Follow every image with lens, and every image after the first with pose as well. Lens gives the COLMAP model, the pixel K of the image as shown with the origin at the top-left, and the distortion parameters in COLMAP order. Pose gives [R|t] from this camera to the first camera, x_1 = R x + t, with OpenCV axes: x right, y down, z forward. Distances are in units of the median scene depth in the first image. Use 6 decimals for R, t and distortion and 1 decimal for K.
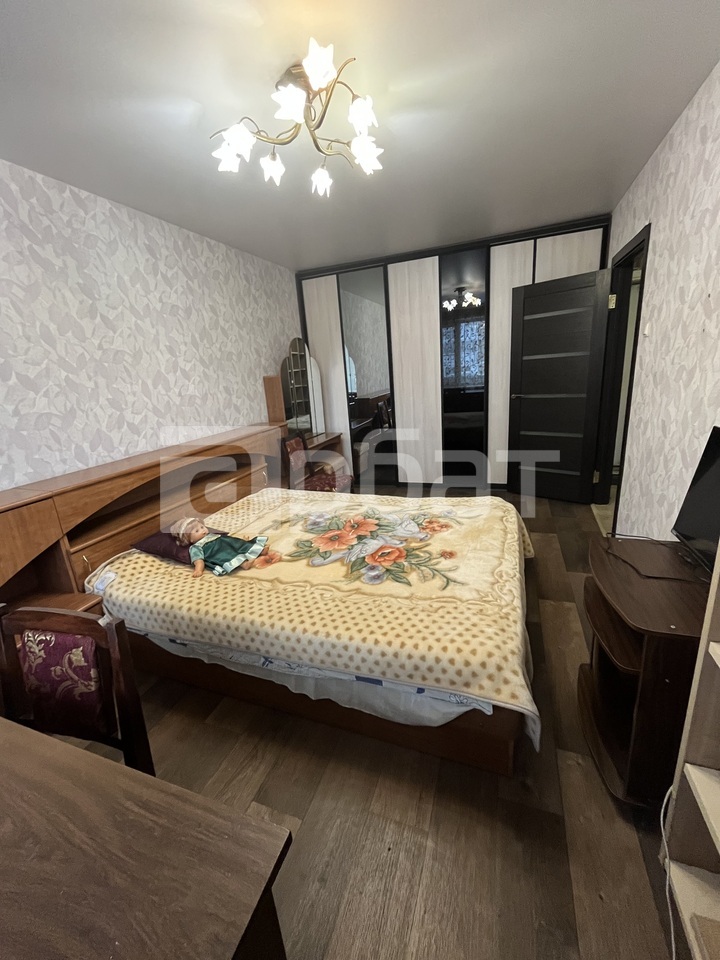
lens RADIAL K [[390.1, 0, 360.0], [0, 390.1, 476.8], [0, 0, 1]] dist [0.001171, -0.000411]
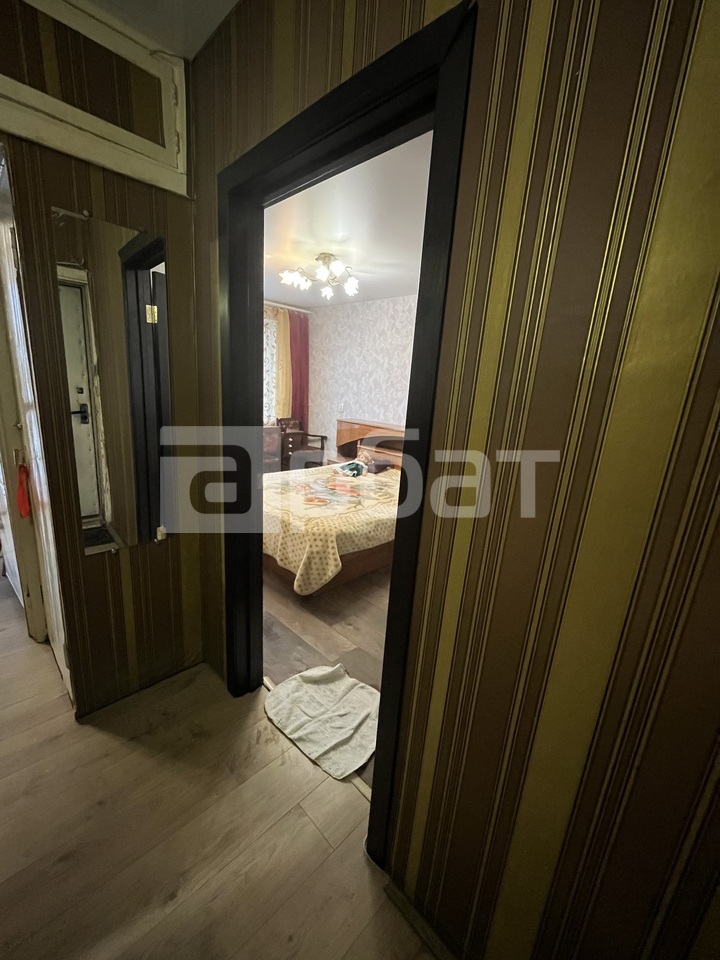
lens RADIAL K [[390.1, 0, 361.2], [0, 390.1, 480.2], [0, 0, 1]] dist [0.001171, -0.000411]
pose [[-0.404749, 0.272518, -0.872876, 1.358148], [-0.276711, 0.873305, 0.400961, -0.560380], [0.871556, 0.403823, -0.278061, 1.517637]]
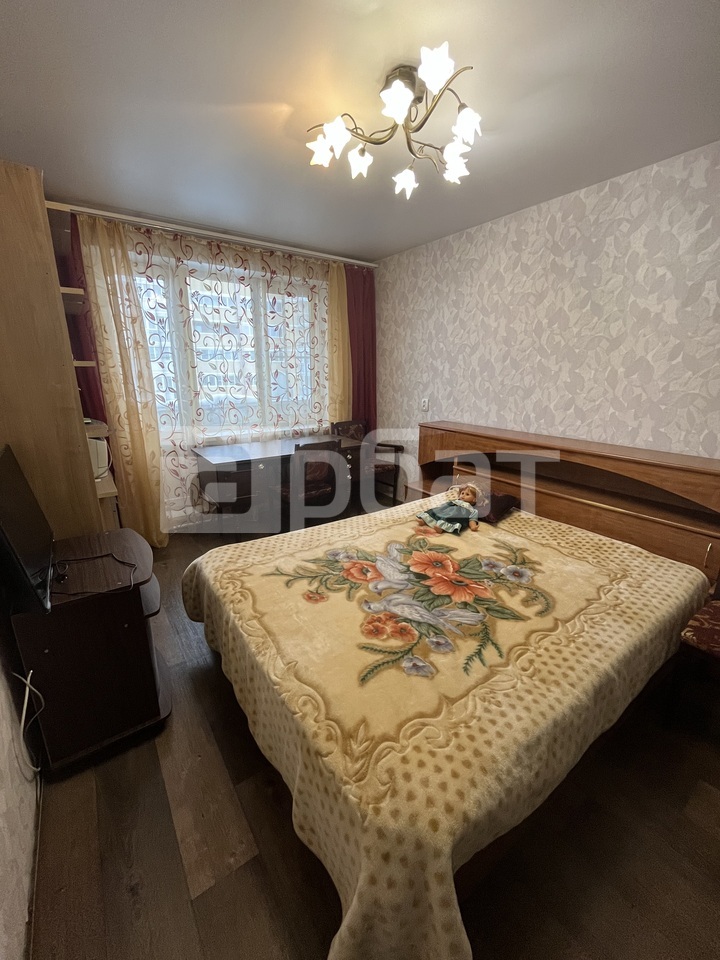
lens RADIAL K [[390.1, 0, 361.7], [0, 390.1, 477.6], [0, 0, 1]] dist [0.001171, -0.000411]
pose [[-0.553662, 0.297599, -0.777748, 0.646825], [-0.187479, 0.865439, 0.464616, -0.383214], [0.811363, 0.403052, -0.423367, 1.142049]]
